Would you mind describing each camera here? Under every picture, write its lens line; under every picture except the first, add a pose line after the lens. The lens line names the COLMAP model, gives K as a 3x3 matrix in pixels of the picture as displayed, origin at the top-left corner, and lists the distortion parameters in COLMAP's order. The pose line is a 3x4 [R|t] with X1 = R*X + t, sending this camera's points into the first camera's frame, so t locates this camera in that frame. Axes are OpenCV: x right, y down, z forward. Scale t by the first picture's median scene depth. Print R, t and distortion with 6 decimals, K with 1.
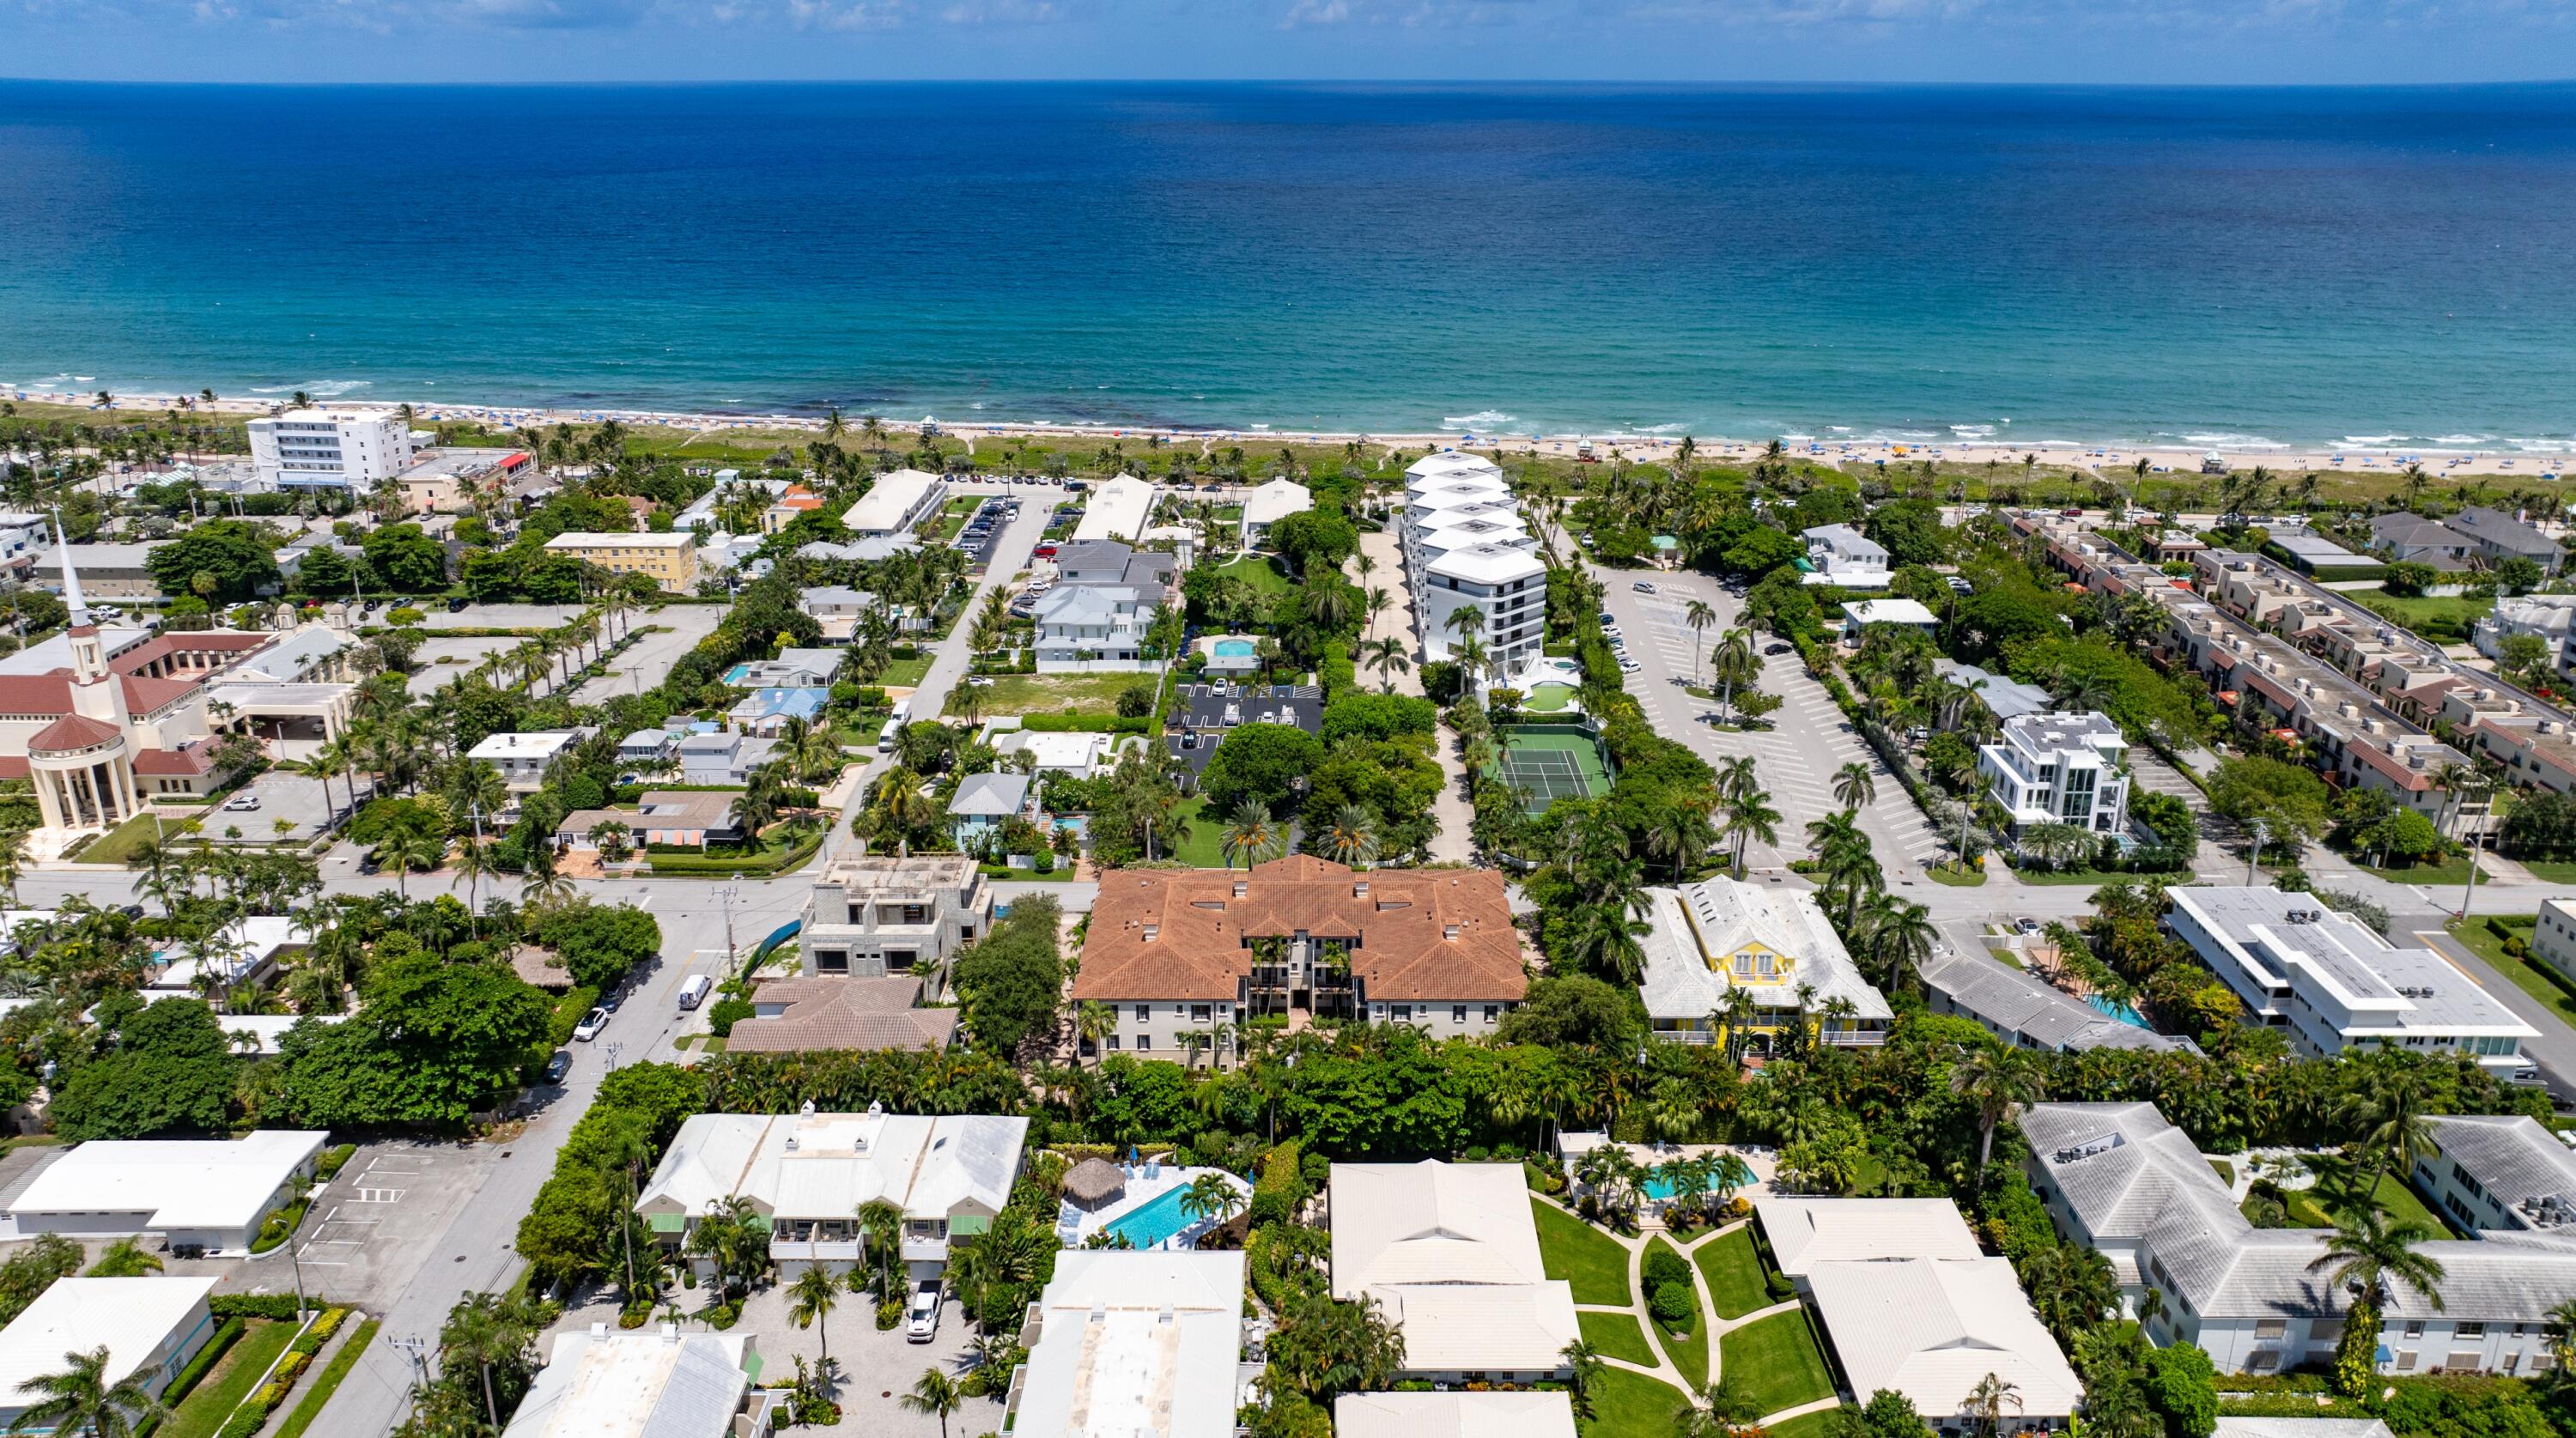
lens RADIAL K [[1802.0, 0, 1293.2], [0, 1802.0, 703.2], [0, 0, 1]] dist [-0.038368, 0.065451]
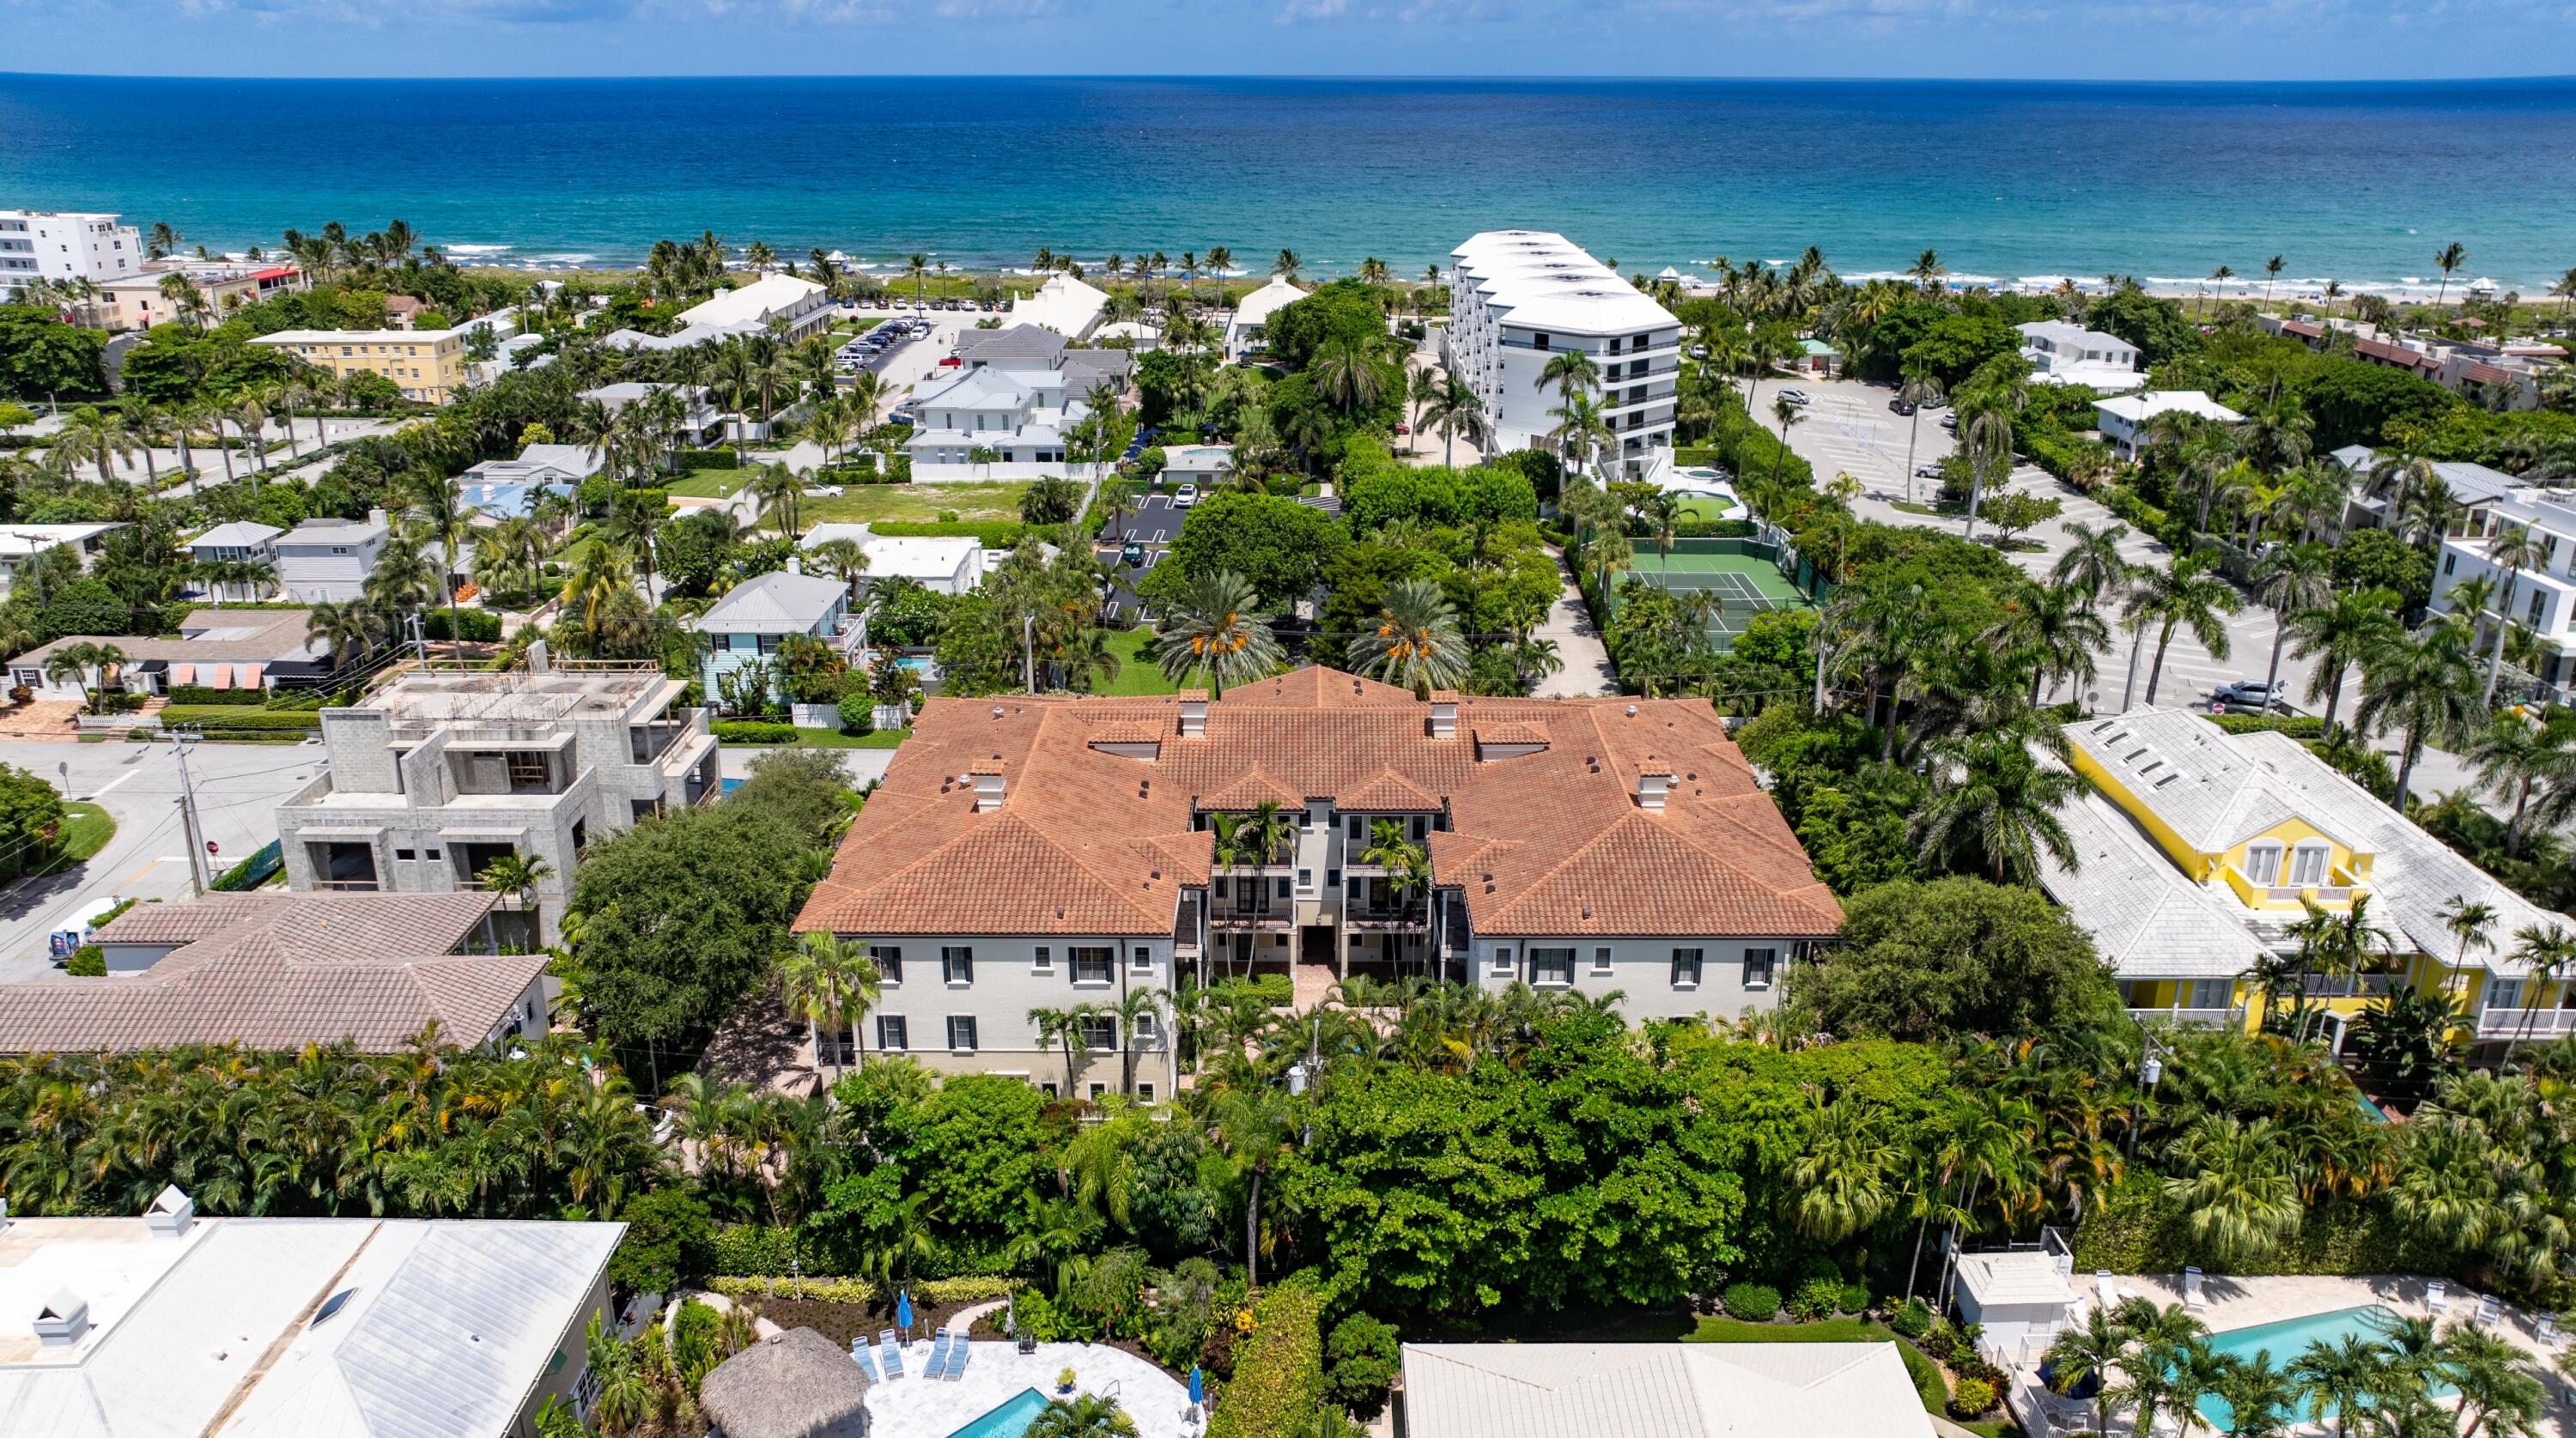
lens RADIAL K [[1822.6, 0, 1298.2], [0, 1822.6, 710.1], [0, 0, 1]] dist [-0.036015, 0.005515]
pose [[0.999995, 0.001064, 0.002978, -0.002599], [-0.001083, 0.999978, 0.006488, 0.101459], [-0.002971, -0.006491, 0.999975, 0.529609]]
